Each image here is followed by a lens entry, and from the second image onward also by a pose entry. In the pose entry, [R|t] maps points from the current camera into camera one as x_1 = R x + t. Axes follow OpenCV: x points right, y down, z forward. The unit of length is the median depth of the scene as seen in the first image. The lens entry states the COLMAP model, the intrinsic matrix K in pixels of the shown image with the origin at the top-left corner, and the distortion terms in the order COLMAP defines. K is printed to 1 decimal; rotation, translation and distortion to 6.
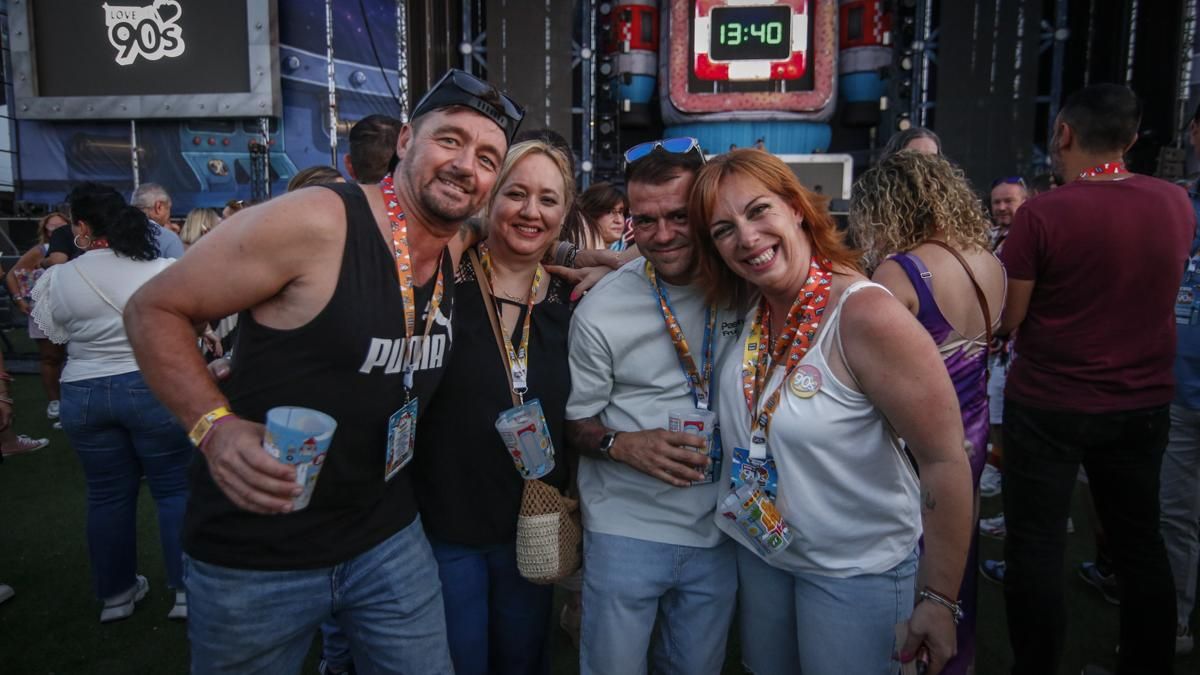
lens RADIAL K [[697.3, 0, 608.1], [0, 697.3, 330.7], [0, 0, 1]] dist [-0.007516, -0.000208]
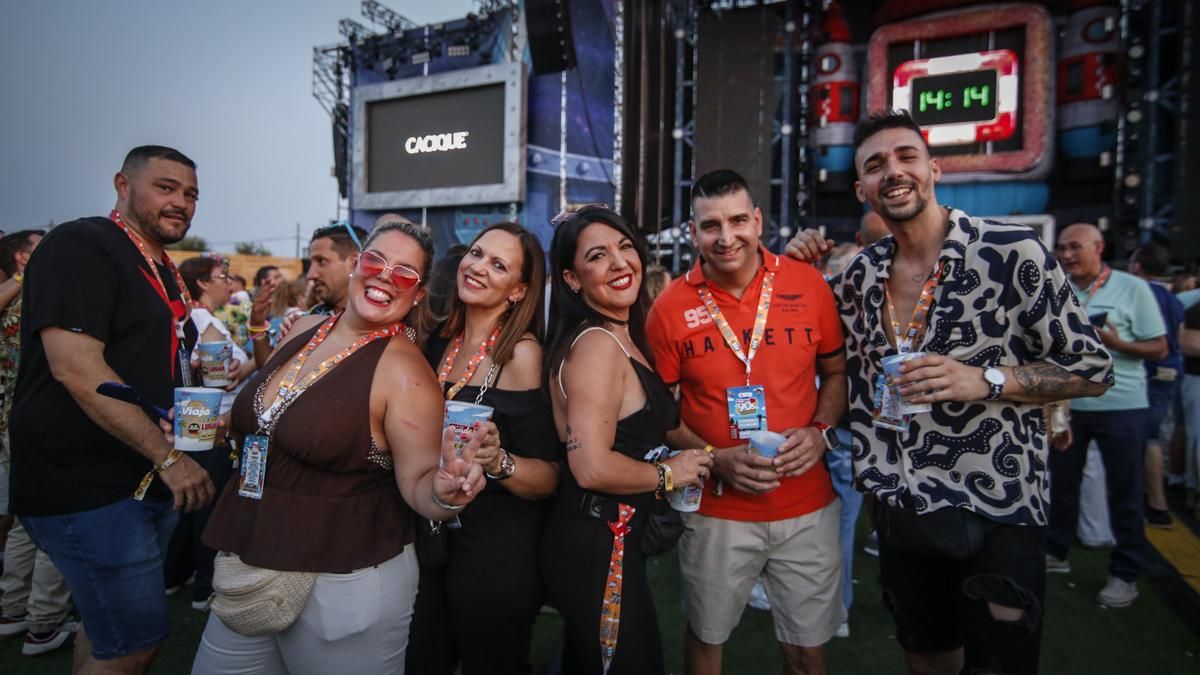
lens RADIAL K [[697.3, 0, 598.5], [0, 697.3, 329.4], [0, 0, 1]] dist [-0.007516, -0.000208]
pose [[0.936836, 0.023883, -0.348954, 0.084214], [-0.052170, 0.996047, -0.071889, 0.006404], [0.345857, 0.085553, 0.934379, -0.095162]]
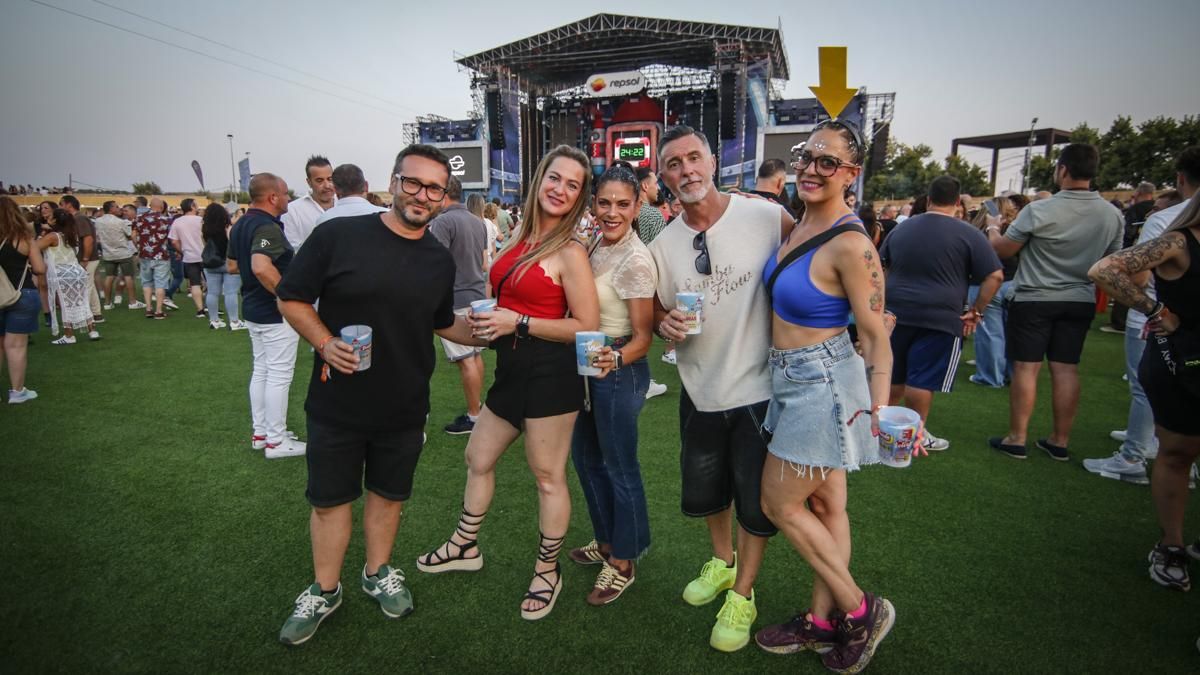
lens RADIAL K [[626.3, 0, 604.0], [0, 626.3, 331.4], [0, 0, 1]] dist [0.000869, 0.000007]
pose [[0.968180, 0.037154, -0.247481, 0.809365], [-0.025184, 0.998363, 0.051360, 0.224956], [0.248984, -0.043493, 0.967531, -1.759151]]
